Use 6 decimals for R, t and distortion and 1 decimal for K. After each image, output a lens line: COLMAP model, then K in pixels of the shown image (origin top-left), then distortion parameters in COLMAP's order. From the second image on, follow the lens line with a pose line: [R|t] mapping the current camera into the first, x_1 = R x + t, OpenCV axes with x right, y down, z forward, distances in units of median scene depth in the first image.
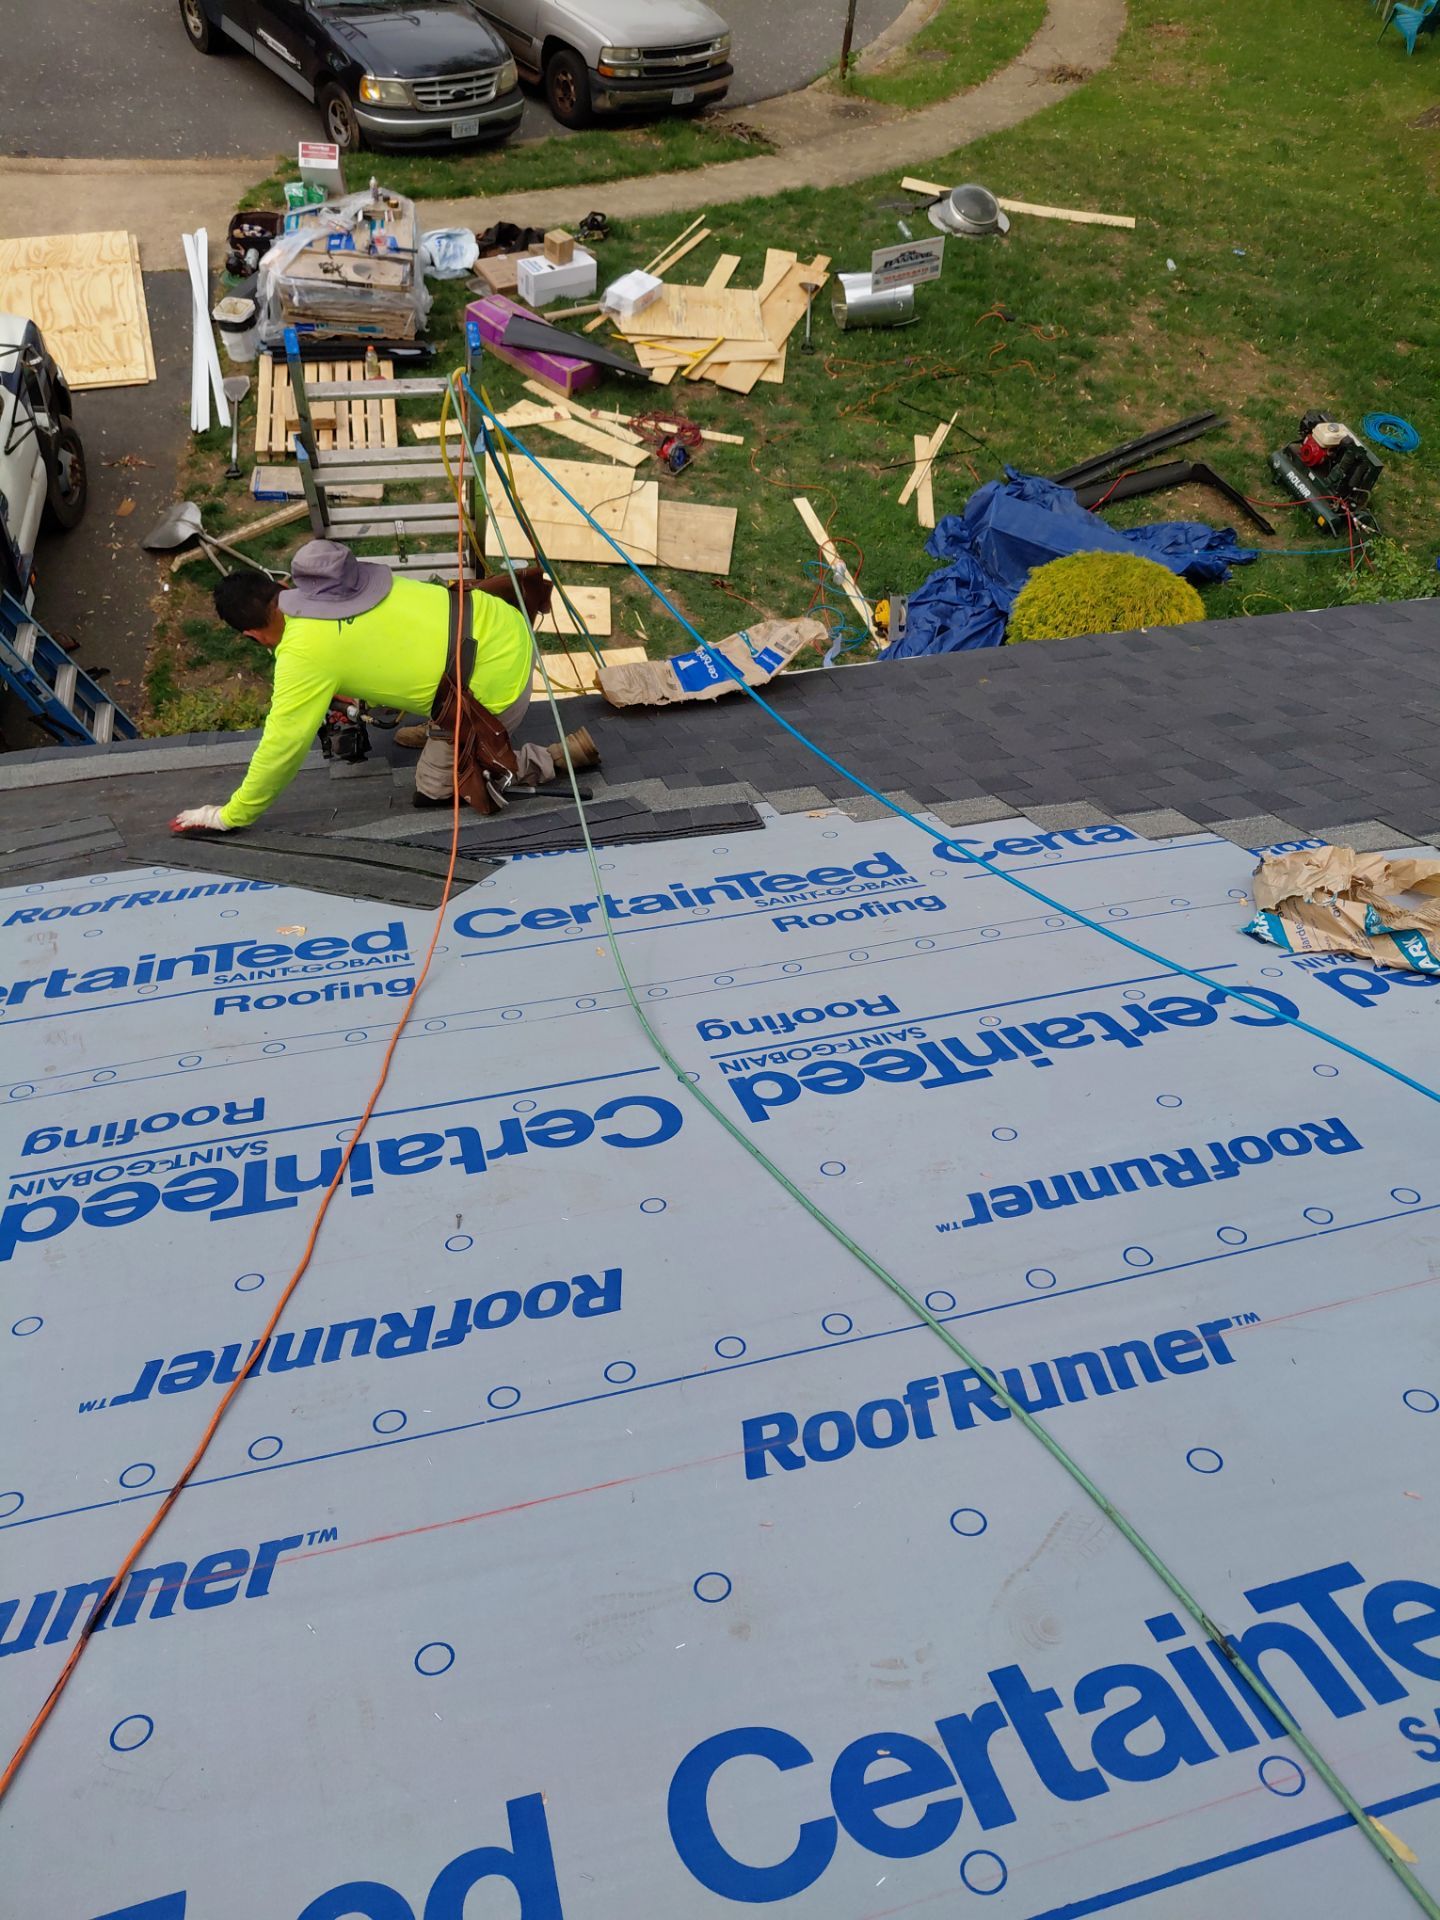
lens RADIAL K [[1405.2, 0, 771.2], [0, 1405.2, 1011.8], [0, 0, 1]] dist [0.070467, -0.167779]
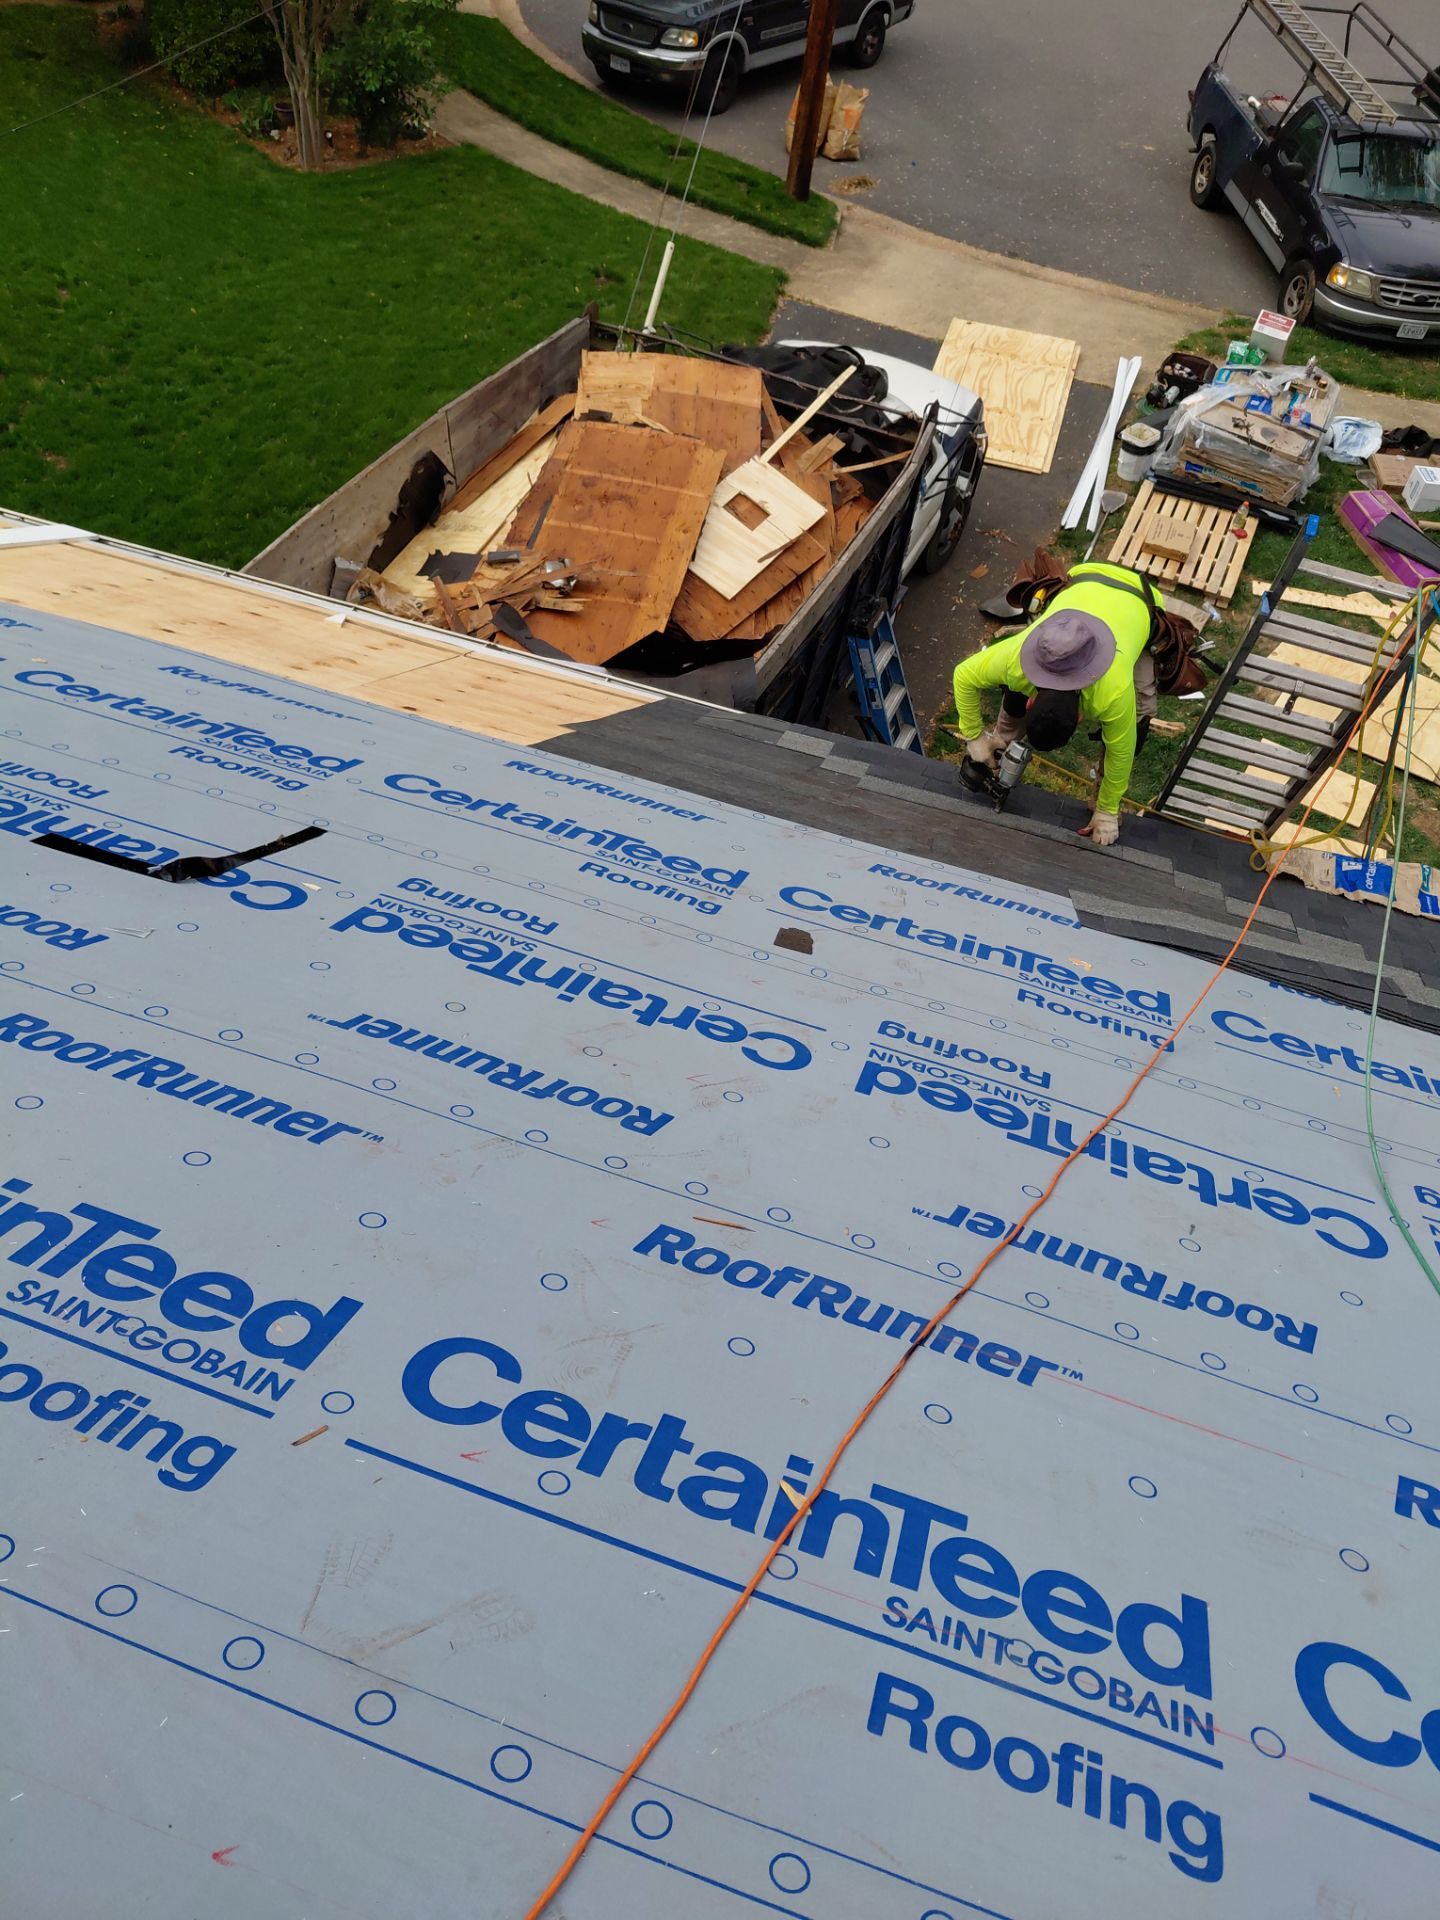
lens RADIAL K [[1459.0, 0, 720.0], [0, 1459.0, 960.0], [0, 0, 1]] dist [0.077336, -0.213295]
pose [[0.824732, 0.398492, -0.401275, -0.091159], [-0.442646, 0.896484, -0.019494, 0.093195], [0.351969, 0.193700, 0.915750, -0.224960]]
